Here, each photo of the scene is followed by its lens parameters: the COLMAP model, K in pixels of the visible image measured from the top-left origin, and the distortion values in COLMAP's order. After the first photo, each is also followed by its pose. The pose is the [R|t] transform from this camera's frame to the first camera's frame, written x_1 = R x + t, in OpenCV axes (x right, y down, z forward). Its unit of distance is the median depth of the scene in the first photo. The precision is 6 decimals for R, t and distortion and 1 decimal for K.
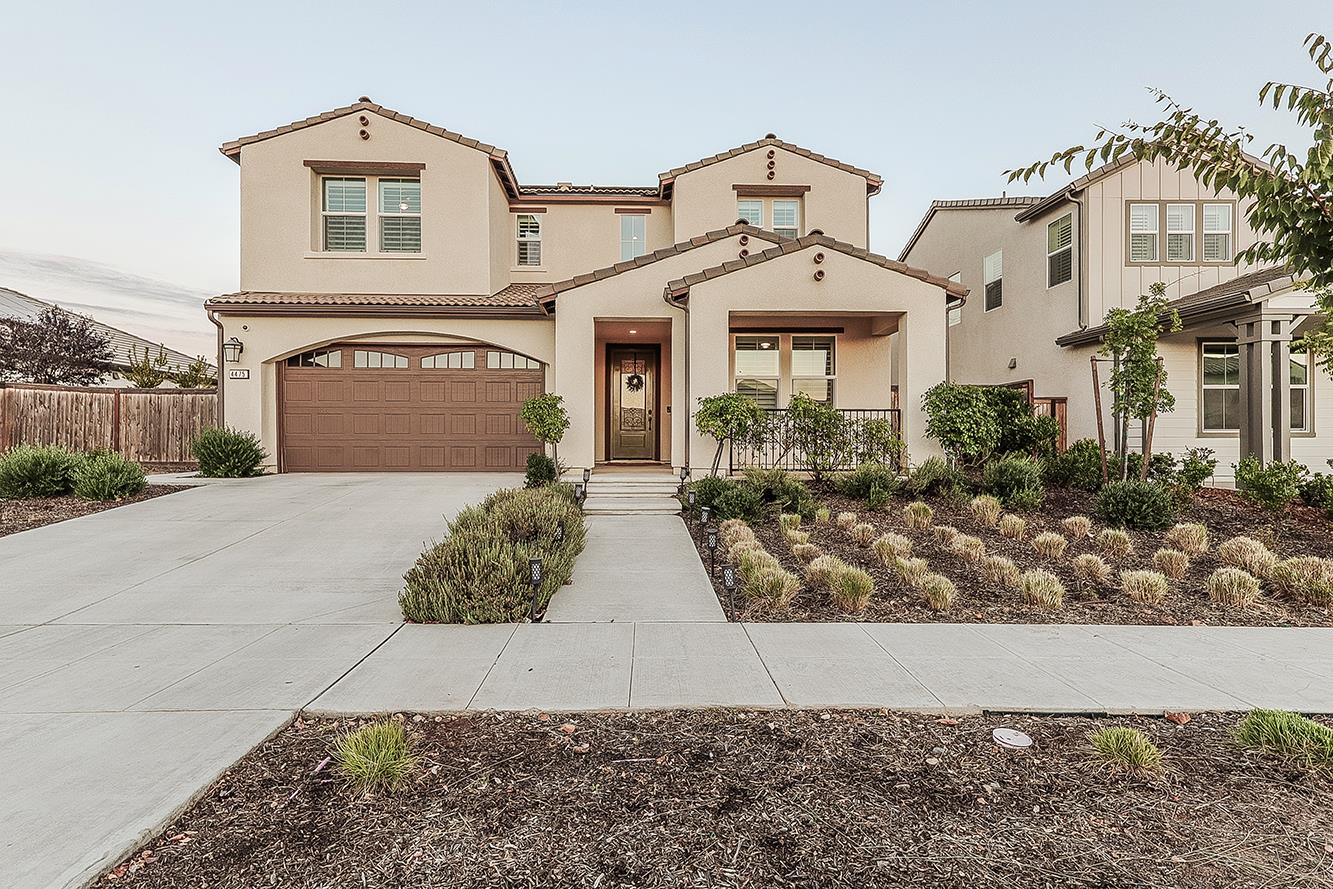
lens RADIAL K [[682.8, 0, 663.1], [0, 682.8, 437.1], [0, 0, 1]] dist [0.020584, 0.000576]
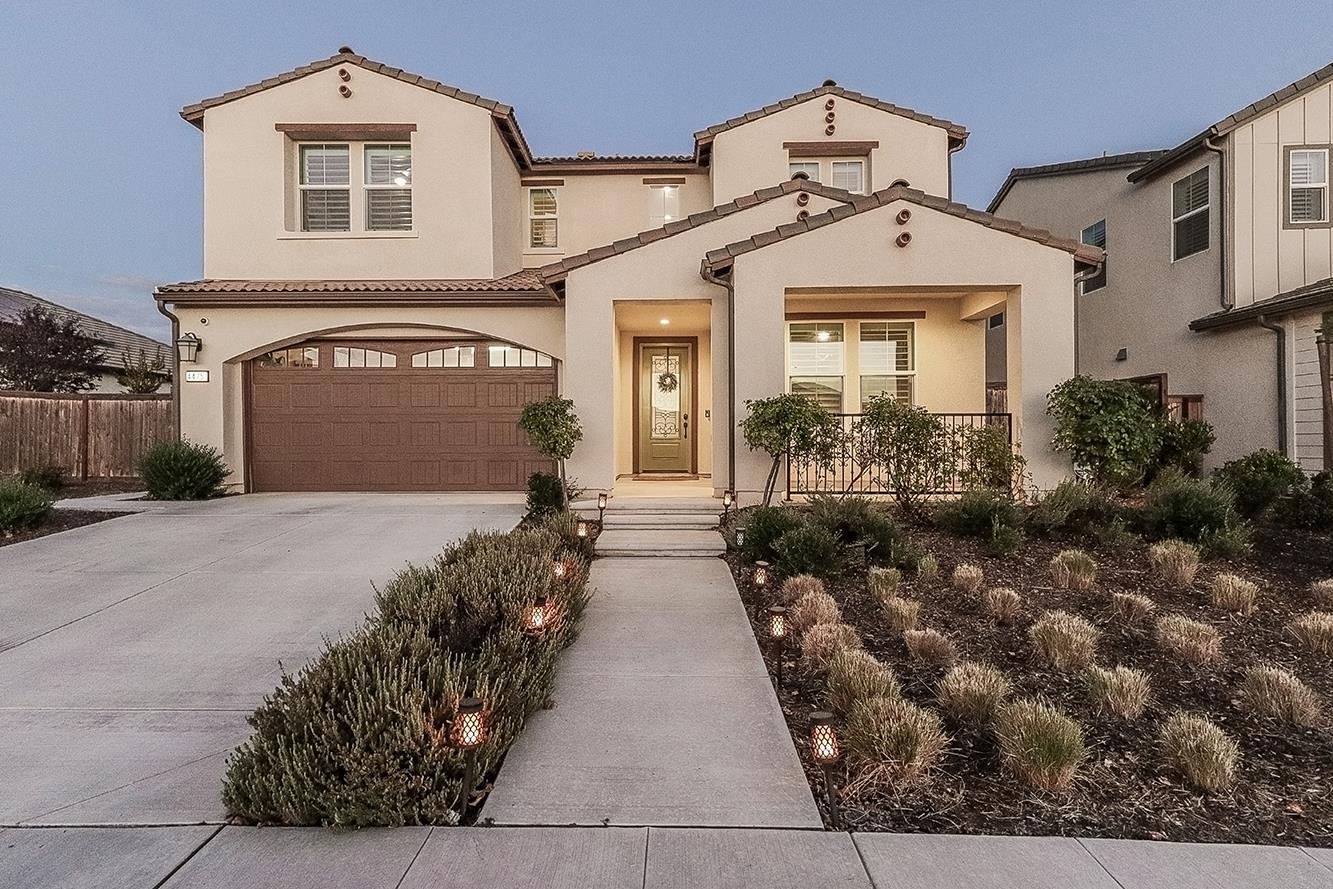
lens RADIAL K [[682.8, 0, 663.1], [0, 682.8, 437.1], [0, 0, 1]] dist [0.020584, 0.000576]
pose [[0.998420, -0.005227, -0.055947, 0.000638], [0.005185, 0.999986, -0.000908, -0.013110], [0.055951, 0.000617, 0.998433, 0.185867]]
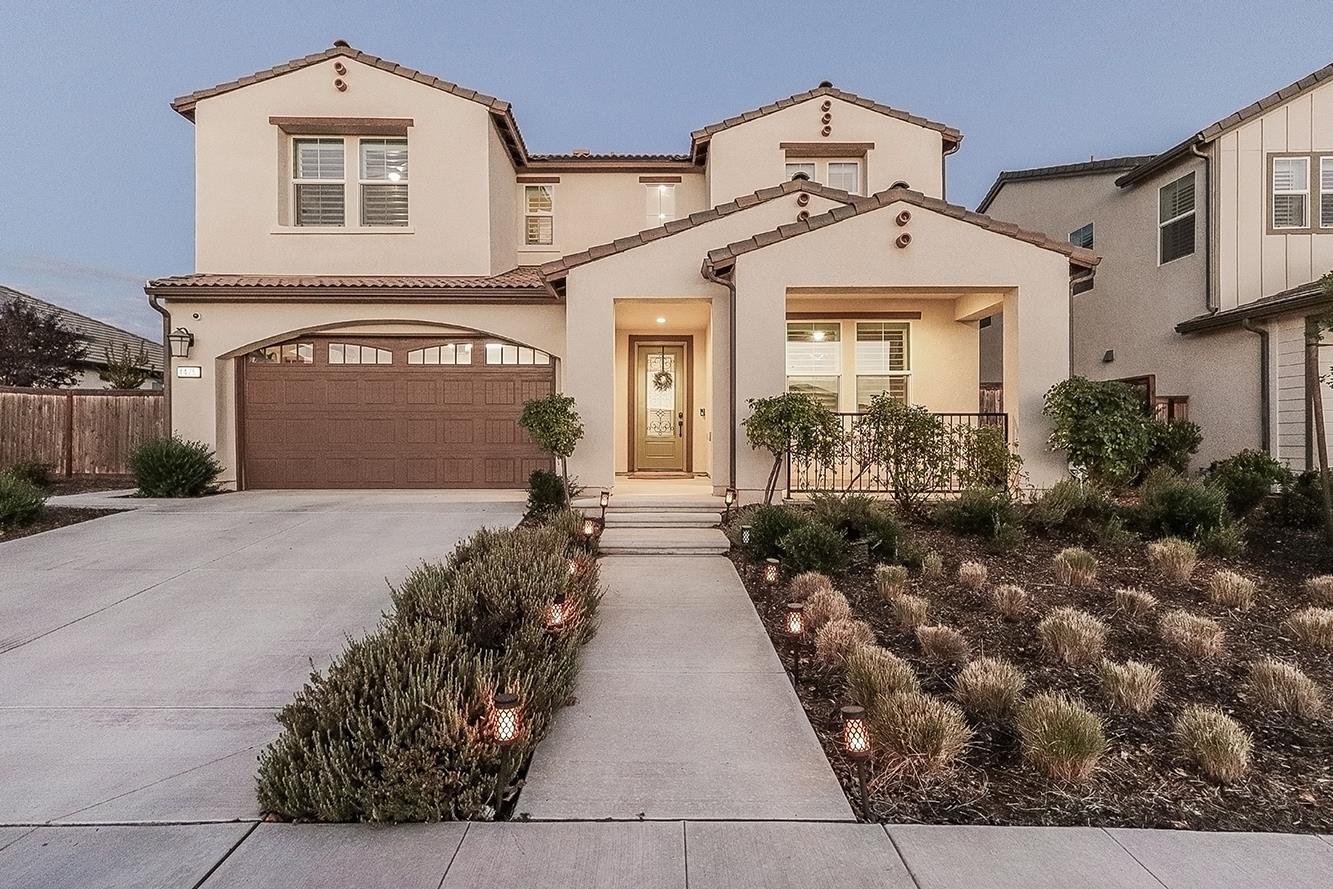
lens RADIAL K [[682.8, 0, 663.1], [0, 682.8, 437.1], [0, 0, 1]] dist [0.020584, 0.000576]
pose [[0.999448, -0.001361, -0.033181, -0.015808], [0.001403, 0.999998, 0.001252, -0.012876], [0.033179, -0.001298, 0.999449, 0.183192]]
